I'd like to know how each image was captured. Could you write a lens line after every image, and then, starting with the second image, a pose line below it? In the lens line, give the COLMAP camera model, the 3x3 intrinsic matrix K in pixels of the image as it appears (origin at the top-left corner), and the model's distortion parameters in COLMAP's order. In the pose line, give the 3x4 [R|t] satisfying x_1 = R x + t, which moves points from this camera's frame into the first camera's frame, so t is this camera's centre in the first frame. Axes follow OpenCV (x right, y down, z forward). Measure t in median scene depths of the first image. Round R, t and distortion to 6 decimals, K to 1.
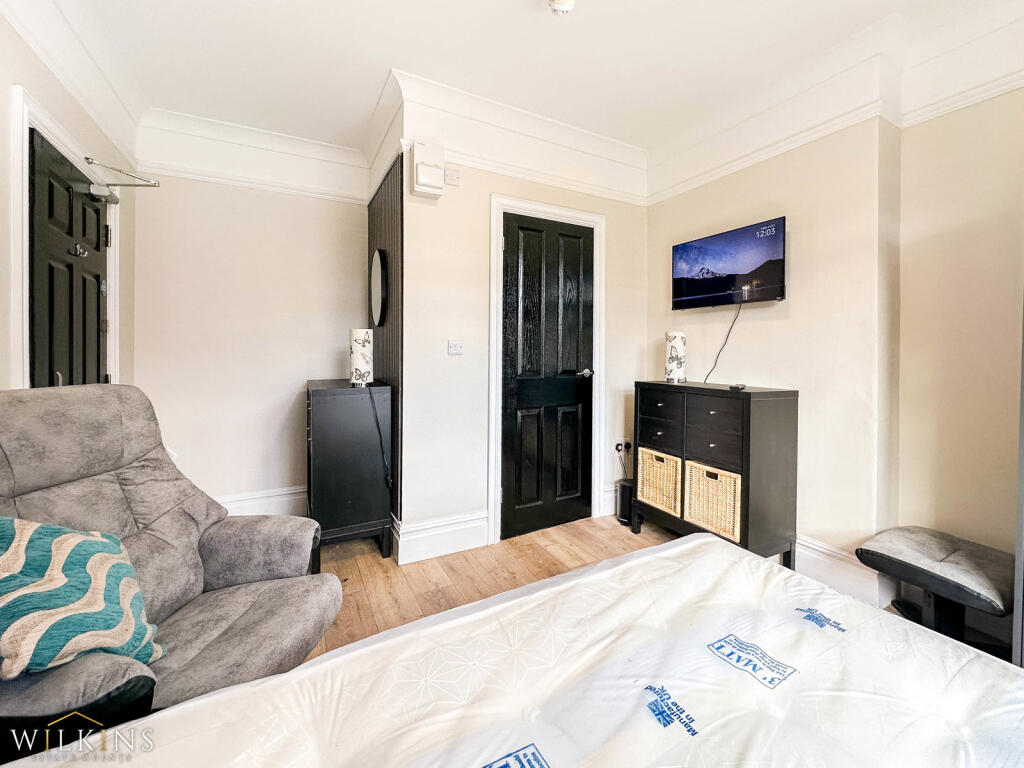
lens RADIAL K [[424.5, 0, 512.7], [0, 424.5, 347.3], [0, 0, 1]] dist [-0.001251, -0.000032]
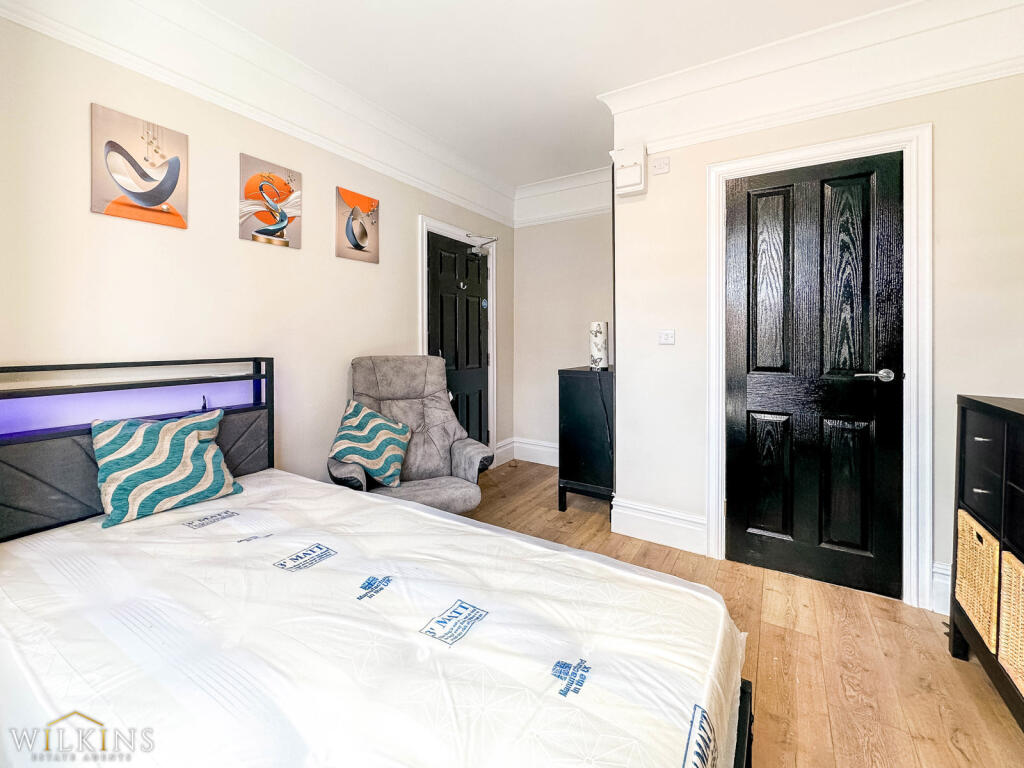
lens RADIAL K [[424.6, 0, 512.0], [0, 424.6, 337.0], [0, 0, 1]] dist [-0.003103, -0.000174]
pose [[0.495918, -0.003375, -0.868363, 0.569266], [-0.000029, 0.999992, -0.003903, 0.003965], [0.868369, 0.001961, 0.495914, 0.211976]]
